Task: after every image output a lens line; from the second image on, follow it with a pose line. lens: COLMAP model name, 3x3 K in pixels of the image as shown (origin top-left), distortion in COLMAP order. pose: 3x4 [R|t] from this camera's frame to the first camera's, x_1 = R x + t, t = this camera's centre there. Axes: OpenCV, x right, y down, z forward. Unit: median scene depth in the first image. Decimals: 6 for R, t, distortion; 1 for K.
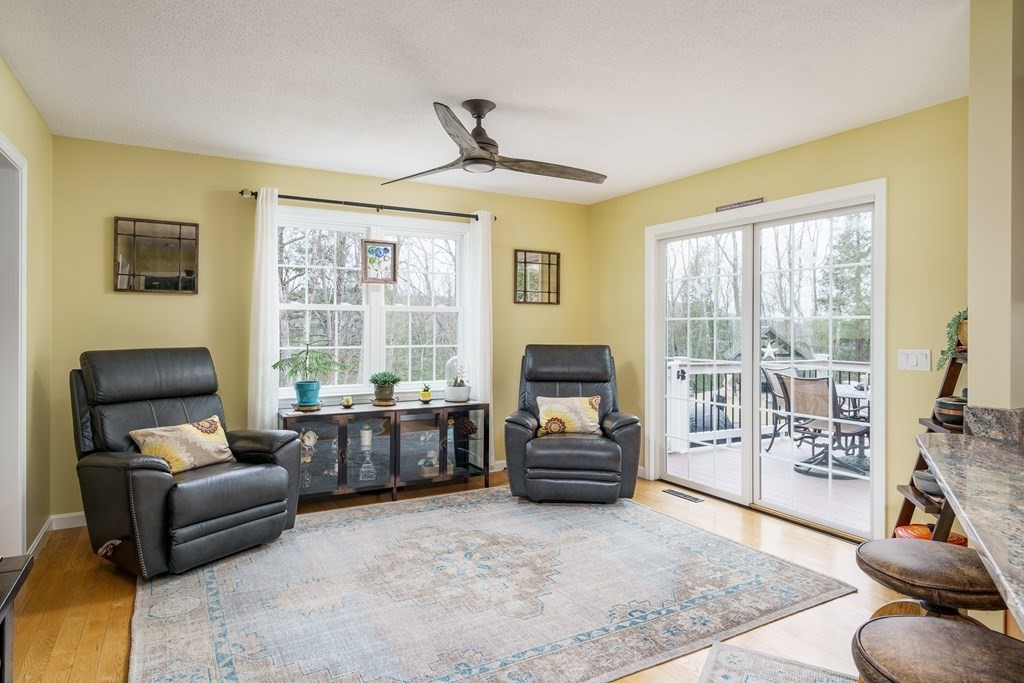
lens RADIAL K [[587.9, 0, 505.0], [0, 587.9, 321.6], [0, 0, 1]] dist [0.003168, 0.001581]
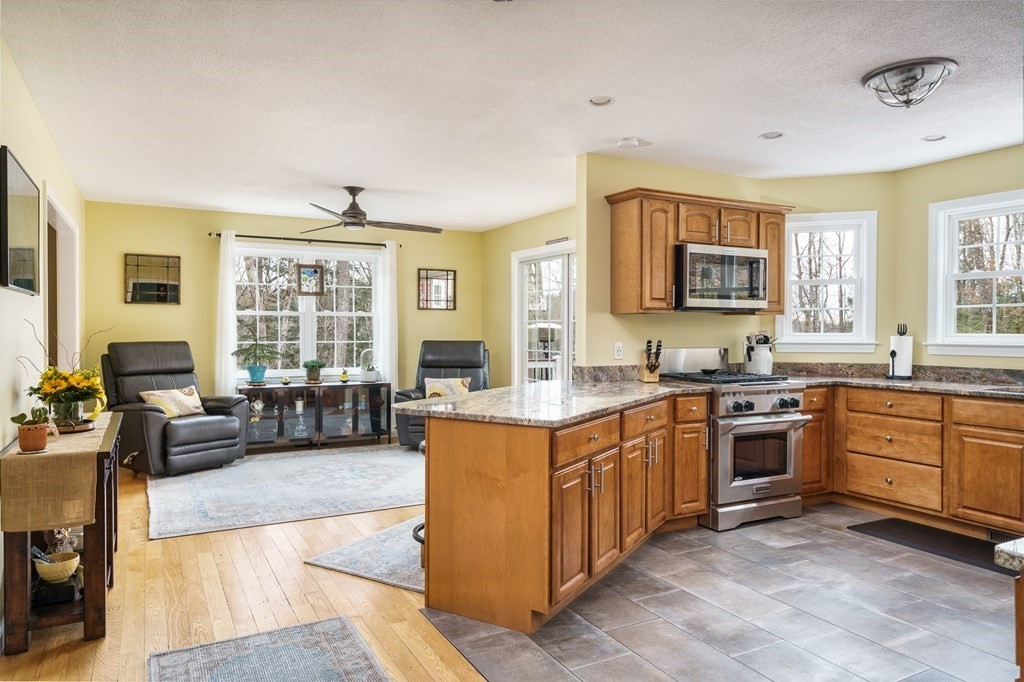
lens RADIAL K [[665.1, 0, 506.7], [0, 665.1, 332.4], [0, 0, 1]] dist [0.001485, 0.004482]
pose [[0.999858, -0.001821, -0.016774, 0.292165], [0.002022, 0.999926, 0.012001, 0.003139], [0.016751, -0.012033, 0.999787, -0.591695]]
